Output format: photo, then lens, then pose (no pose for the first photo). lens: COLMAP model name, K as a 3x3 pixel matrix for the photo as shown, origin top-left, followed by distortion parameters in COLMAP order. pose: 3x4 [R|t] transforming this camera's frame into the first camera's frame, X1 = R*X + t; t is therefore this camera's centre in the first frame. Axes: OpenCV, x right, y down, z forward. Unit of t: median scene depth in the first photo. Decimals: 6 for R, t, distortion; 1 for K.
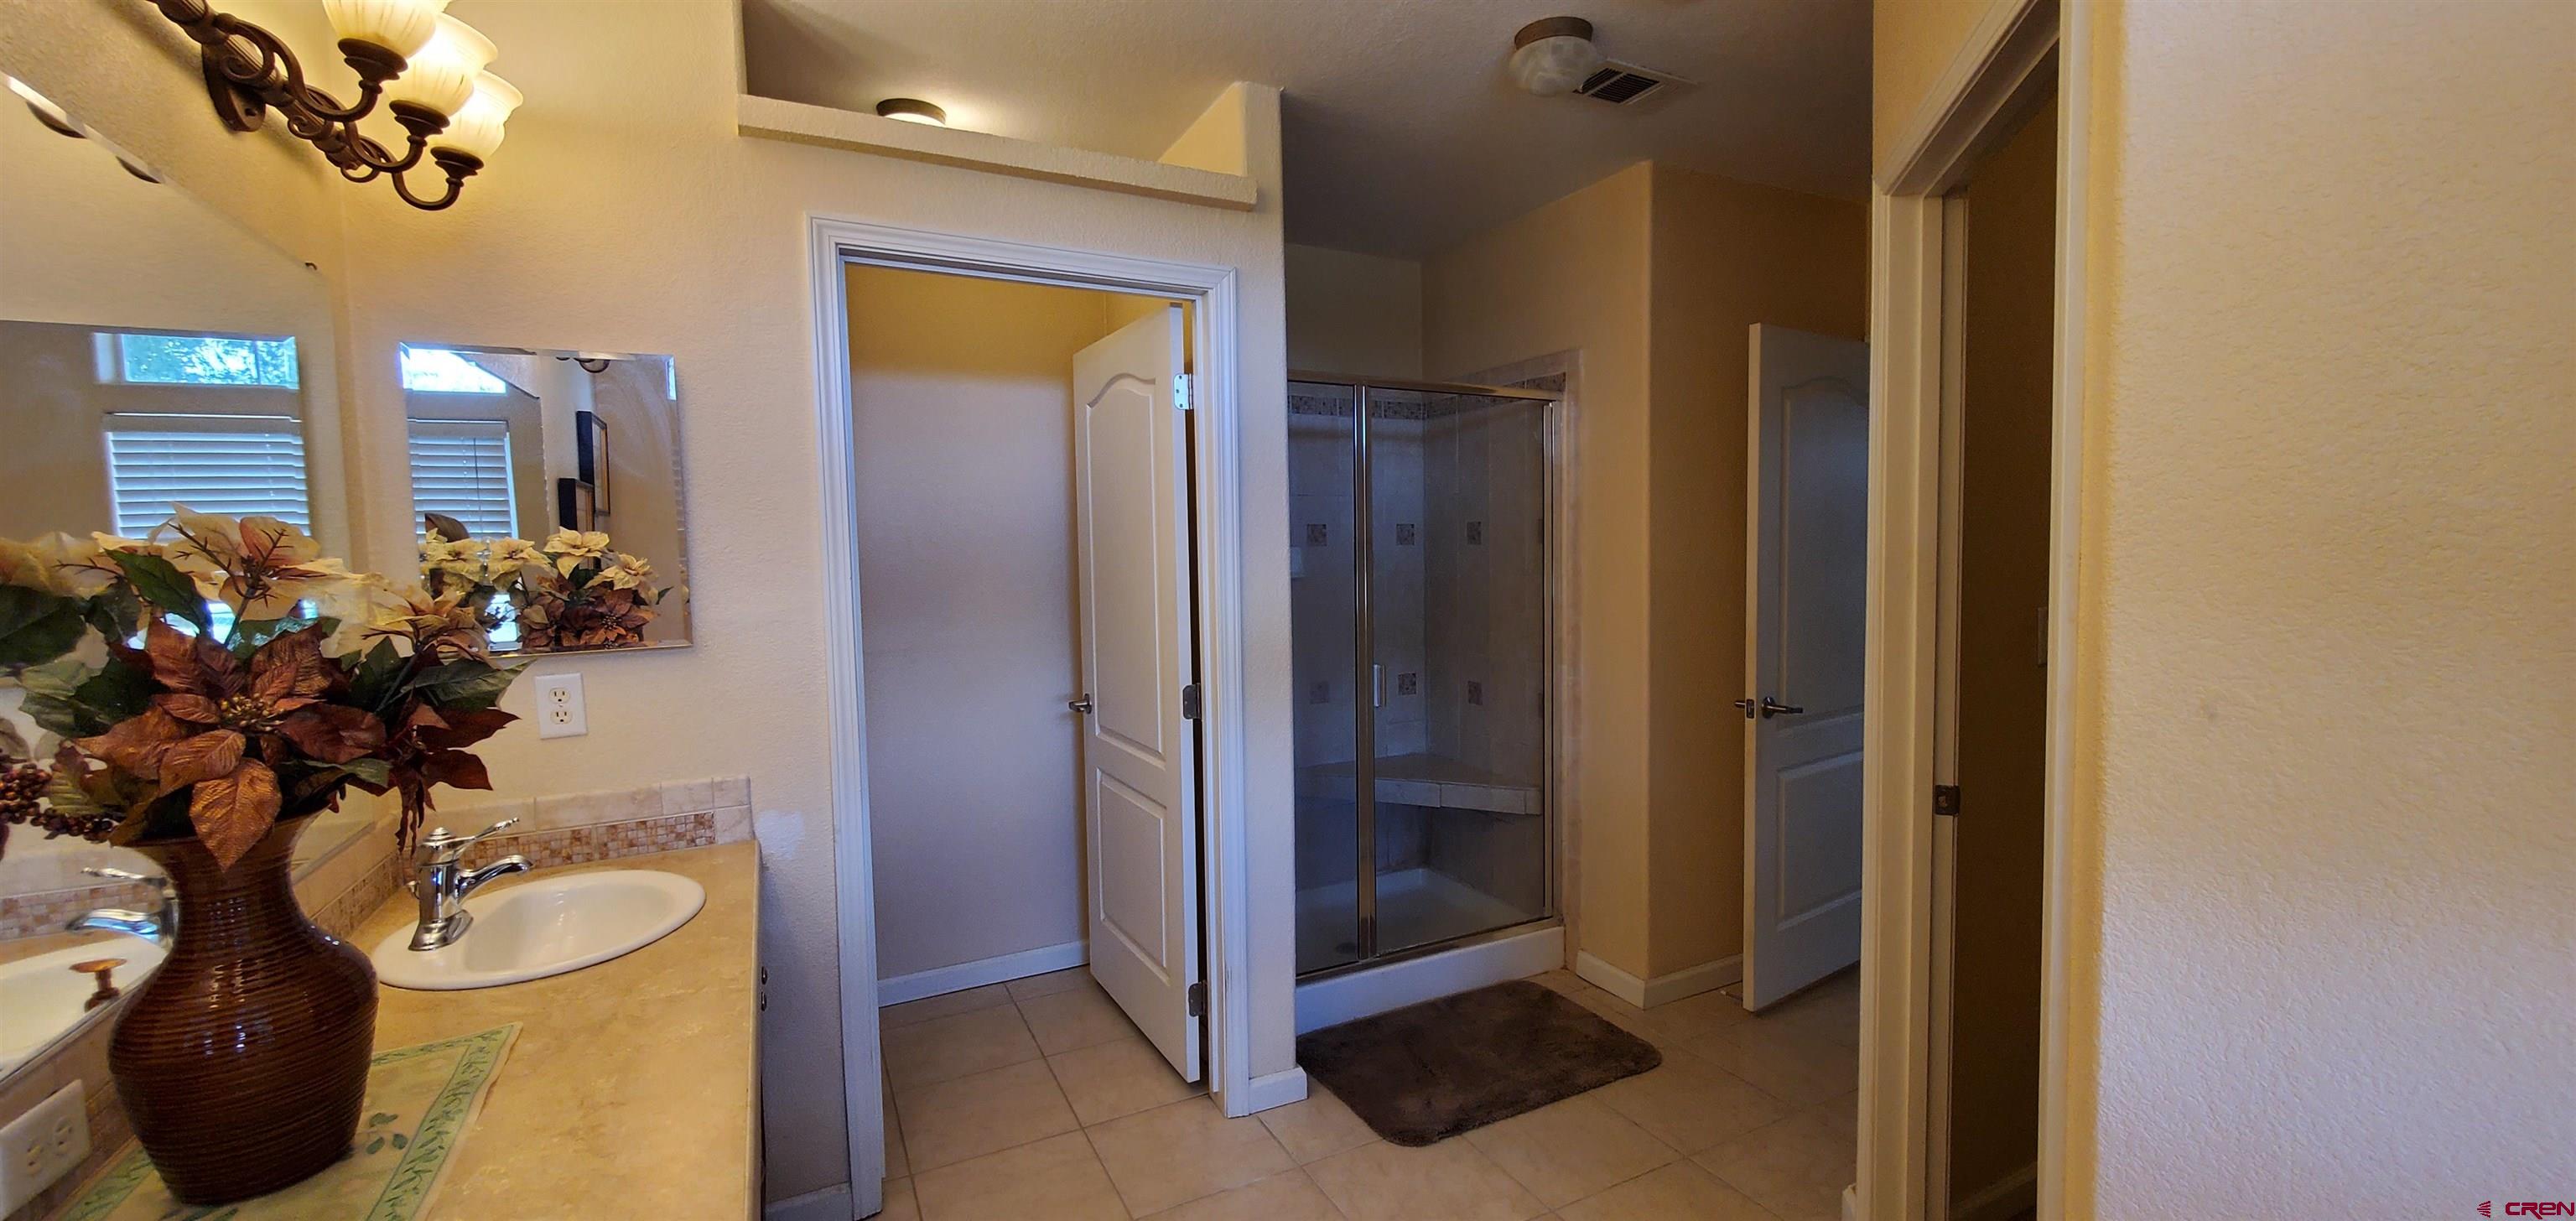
lens RADIAL K [[1028.4, 0, 1297.8], [0, 1028.4, 609.1], [0, 0, 1]] dist [0.003633, -0.001898]
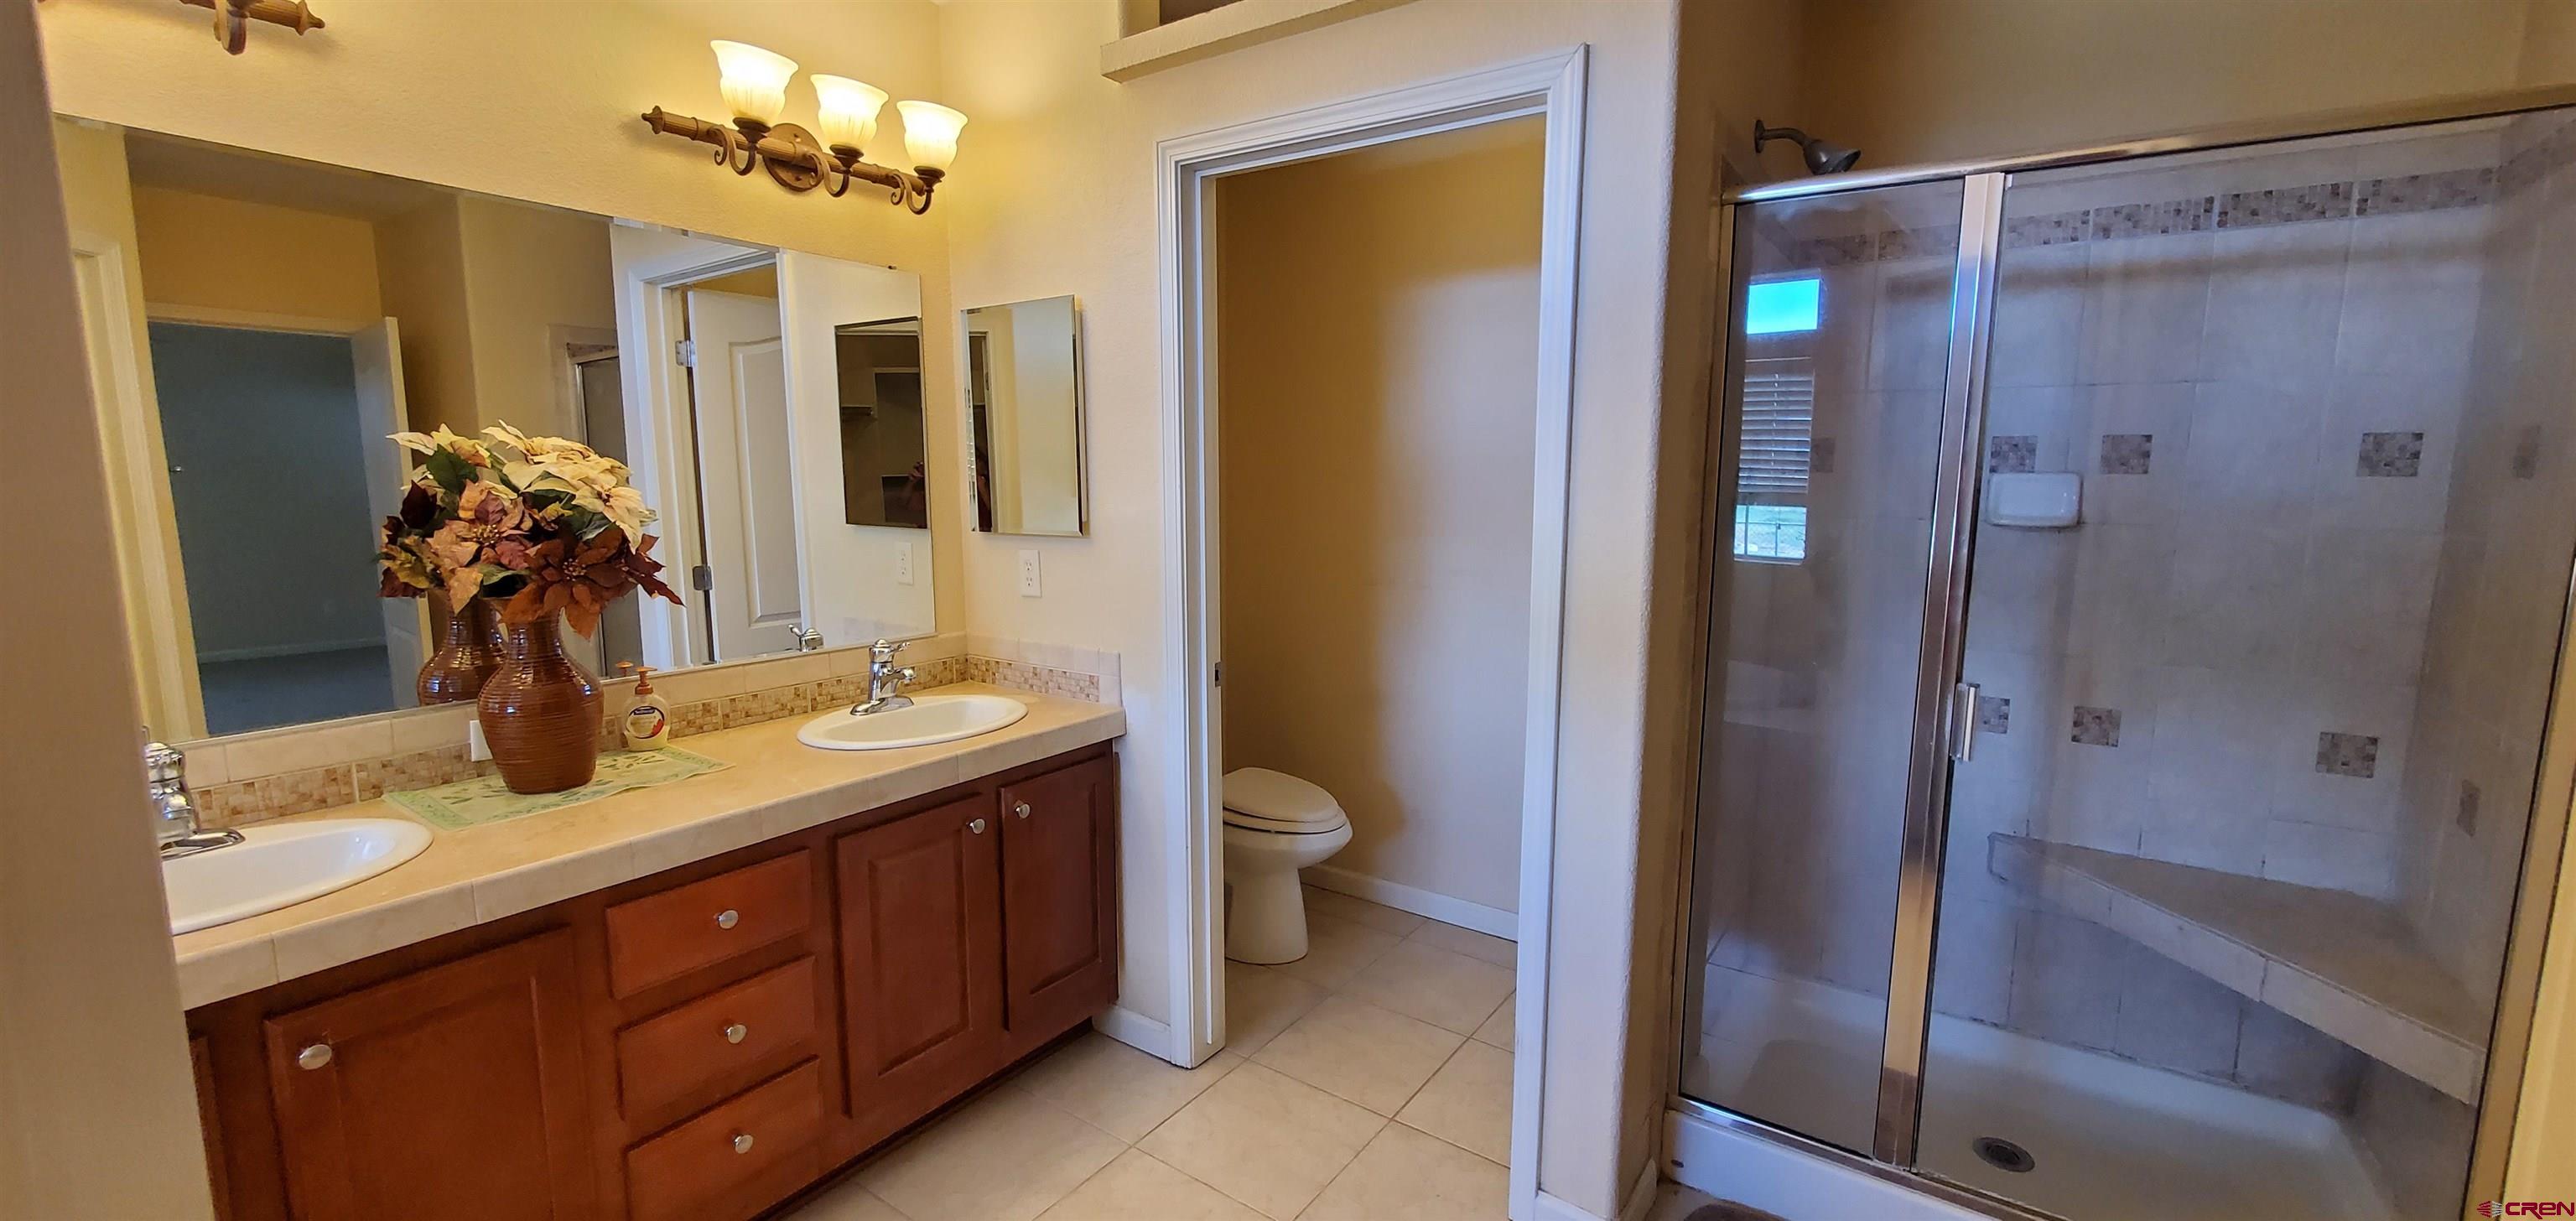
lens RADIAL K [[1028.4, 0, 1297.8], [0, 1028.4, 609.1], [0, 0, 1]] dist [0.003633, -0.001898]
pose [[0.474939, 0.136414, -0.869381, 0.417535], [-0.071720, 0.990626, 0.116258, -0.027771], [0.877091, 0.007137, 0.480271, 0.443096]]
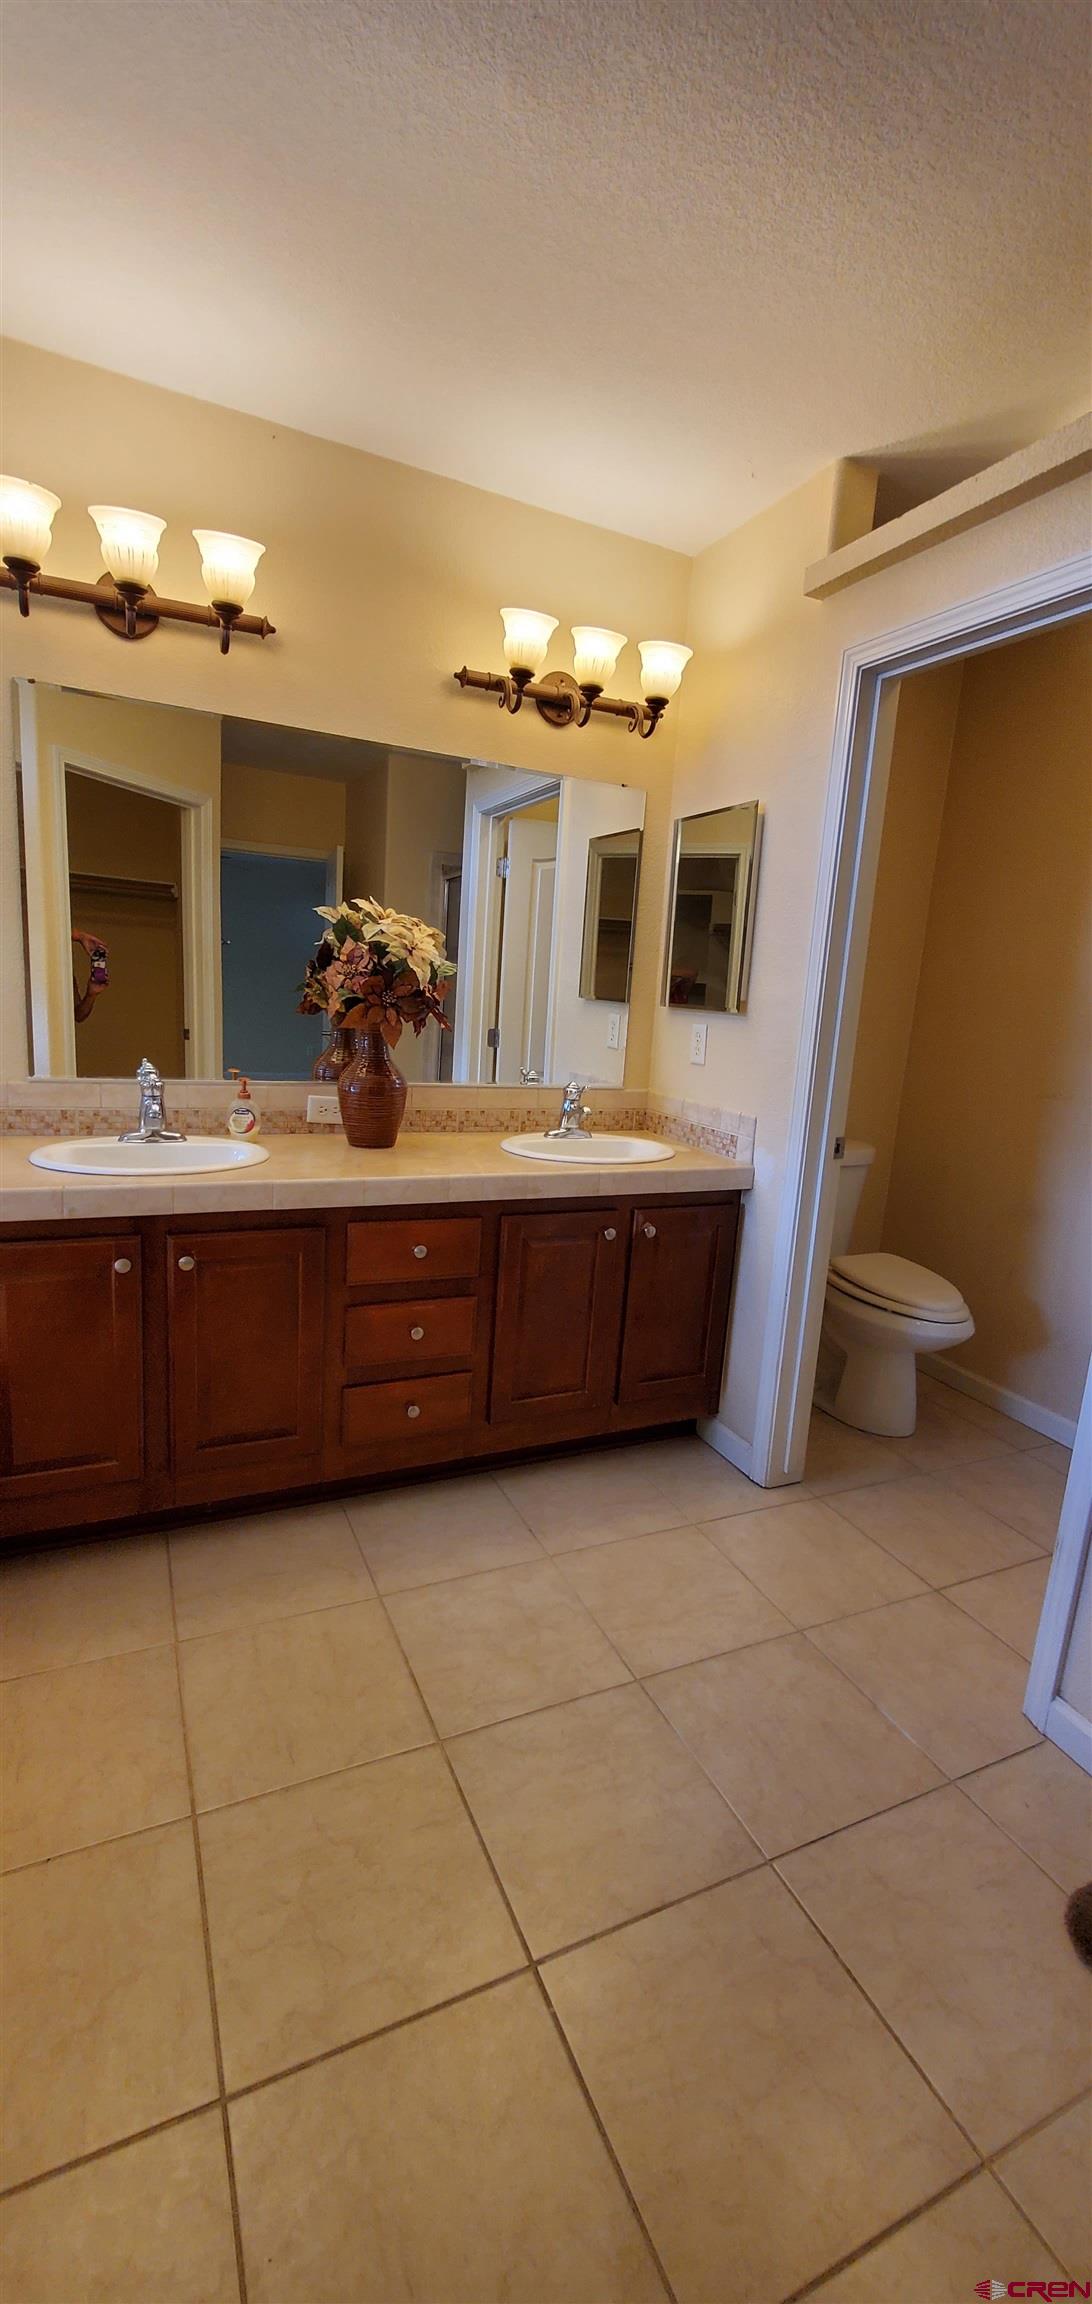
lens RADIAL K [[919.8, 0, 552.3], [0, 919.8, 1164.1], [0, 0, 1]] dist [0.003633, -0.001898]
pose [[-0.037167, 0.208830, -0.977245, 0.480897], [-0.132073, 0.968316, 0.211945, 0.000794], [0.990543, 0.136945, -0.008409, 0.543983]]
